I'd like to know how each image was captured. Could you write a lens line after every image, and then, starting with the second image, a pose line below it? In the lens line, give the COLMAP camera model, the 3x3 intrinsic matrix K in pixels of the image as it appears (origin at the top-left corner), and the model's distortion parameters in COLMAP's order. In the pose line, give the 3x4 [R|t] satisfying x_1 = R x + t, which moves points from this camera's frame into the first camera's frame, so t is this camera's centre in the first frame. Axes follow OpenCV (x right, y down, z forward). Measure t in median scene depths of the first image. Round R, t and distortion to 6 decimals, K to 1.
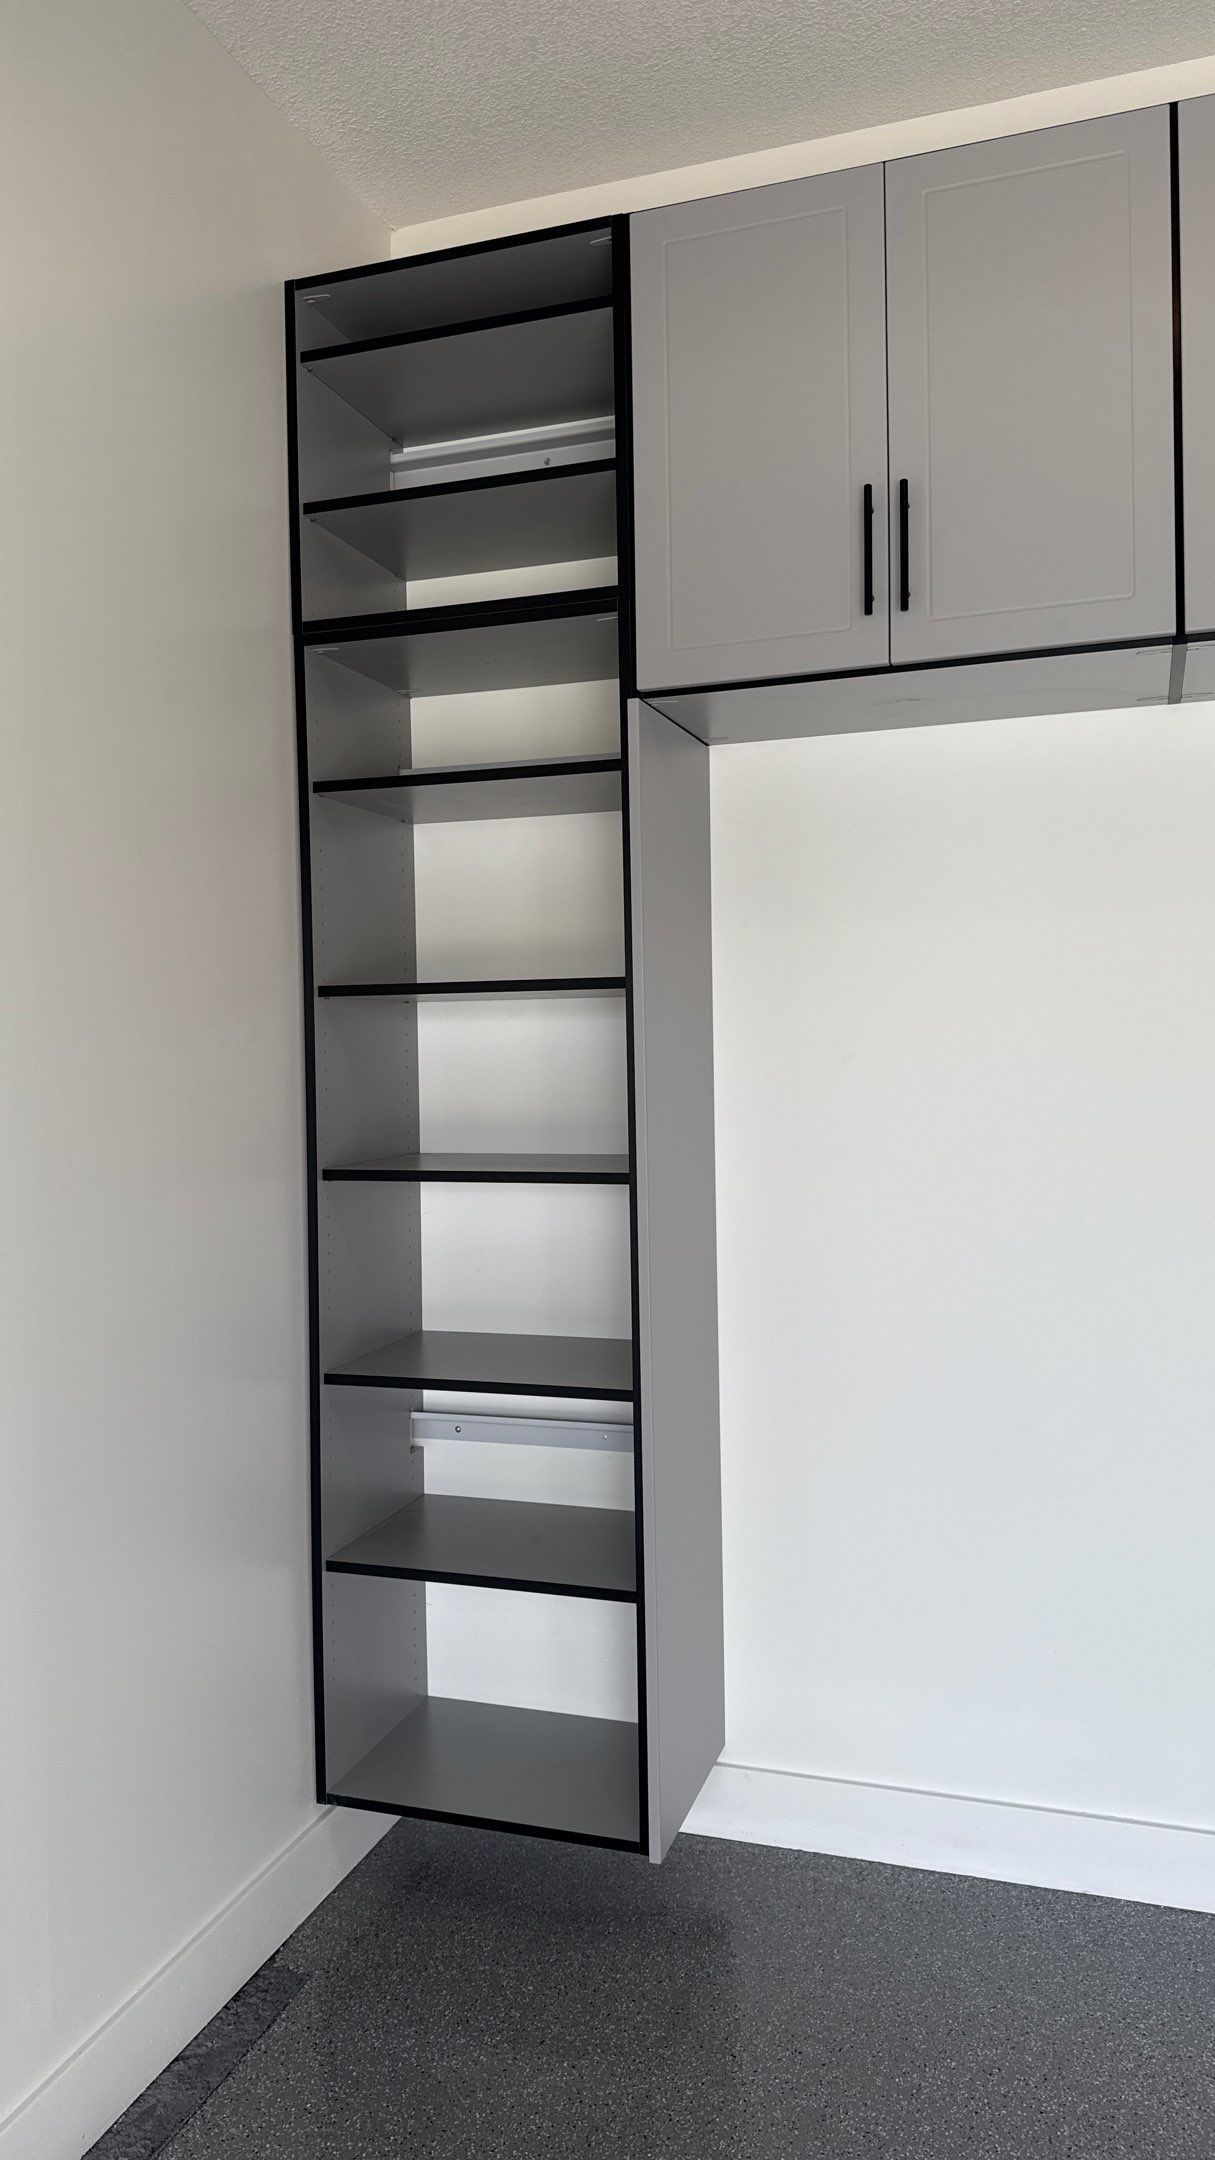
lens RADIAL K [[1695.9, 0, 580.6], [0, 1695.9, 1057.9], [0, 0, 1]] dist [0.044019, -0.038710]
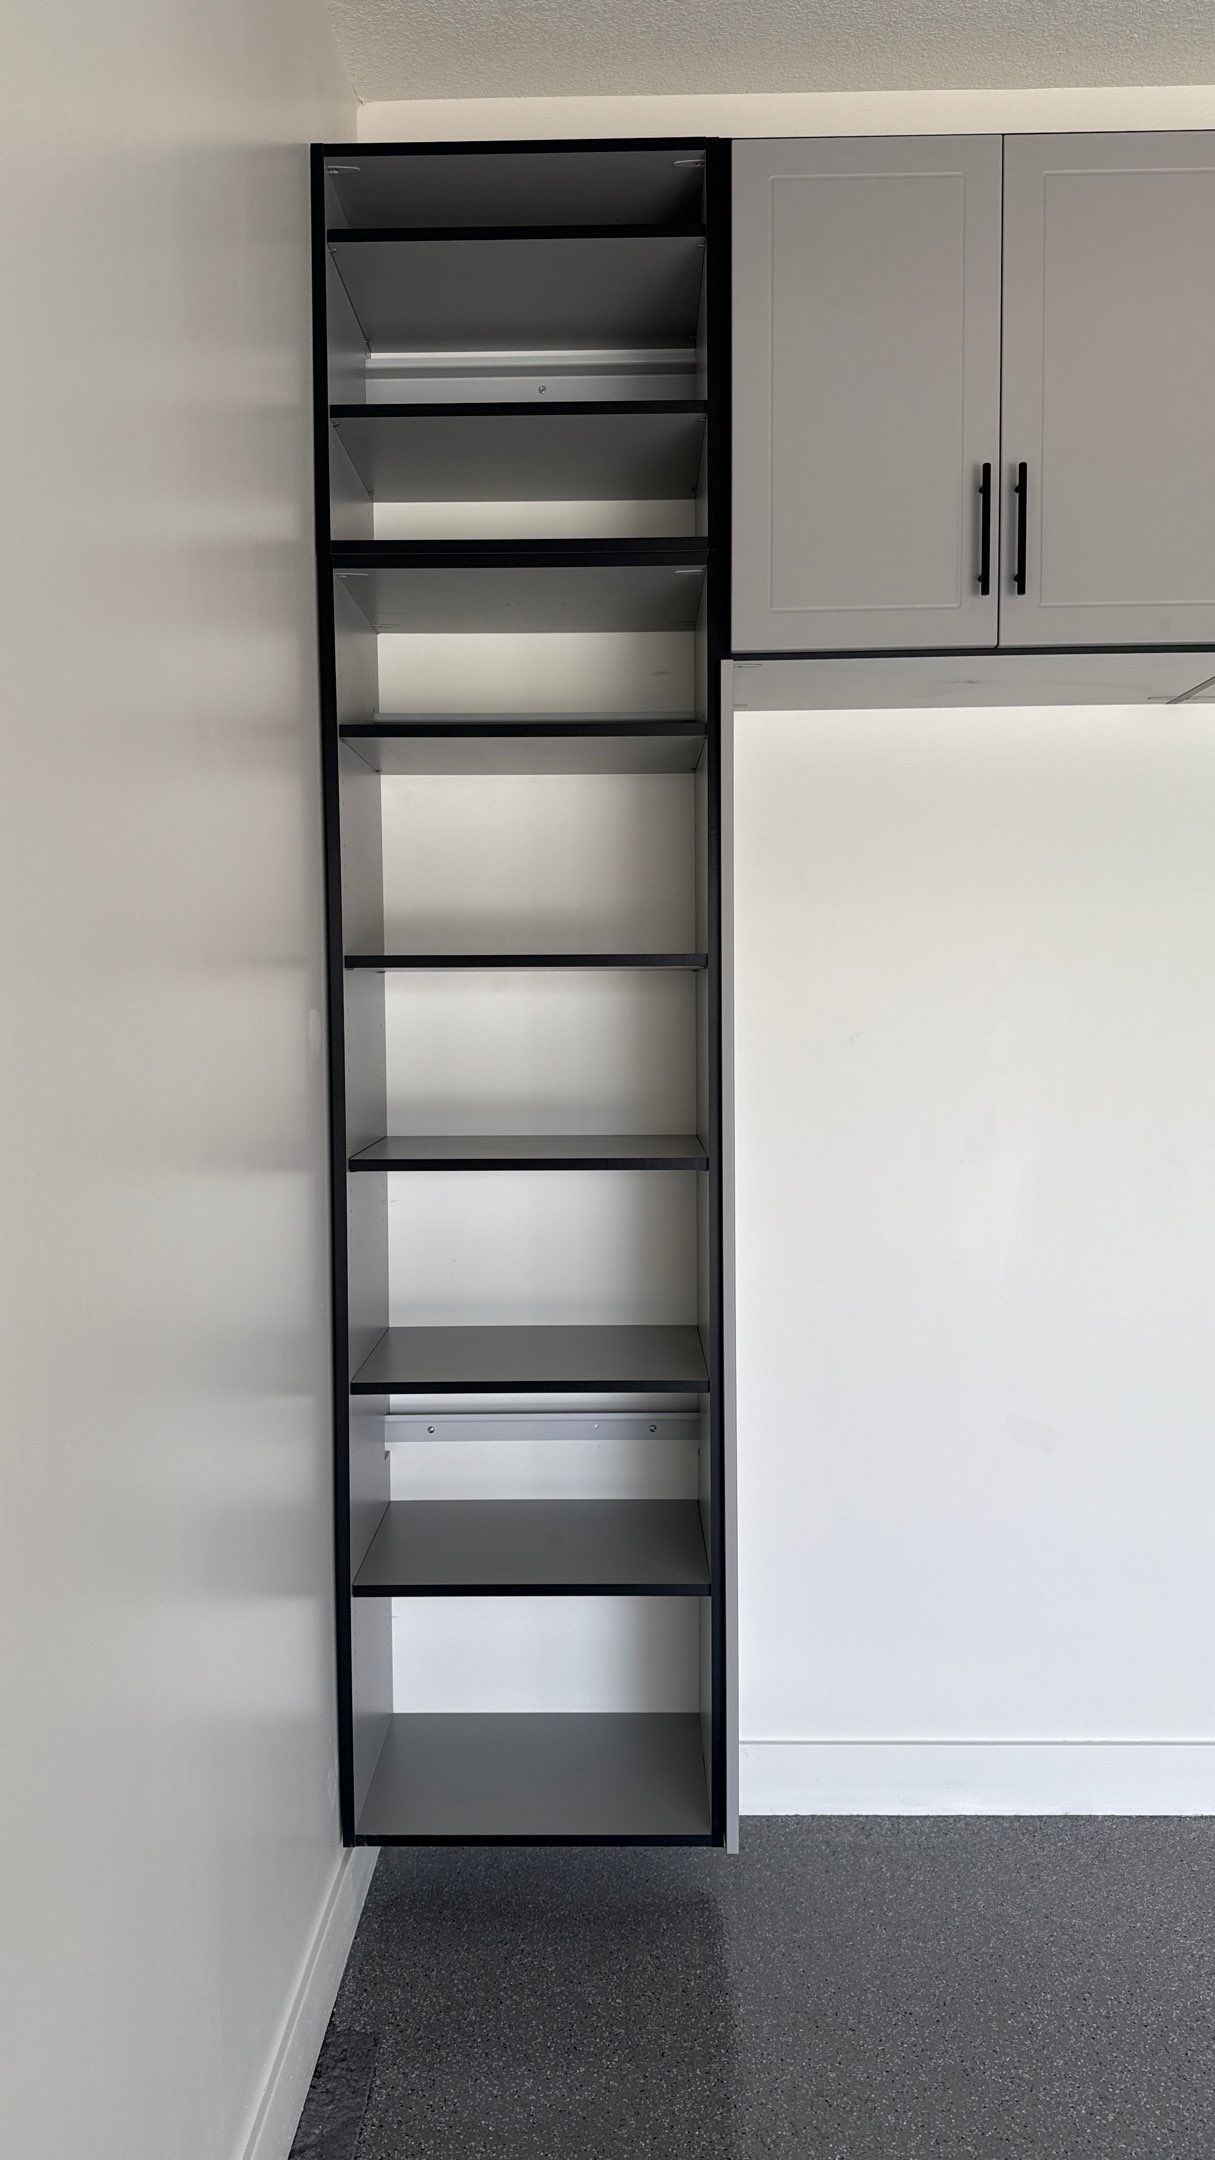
lens RADIAL K [[1691.4, 0, 611.6], [0, 1691.4, 1088.0], [0, 0, 1]] dist [0.027391, -0.011061]
pose [[0.940818, -0.008711, 0.338799, -0.327266], [-0.006220, 0.999057, 0.042960, -0.011489], [-0.338854, -0.042525, 0.939877, 0.111313]]
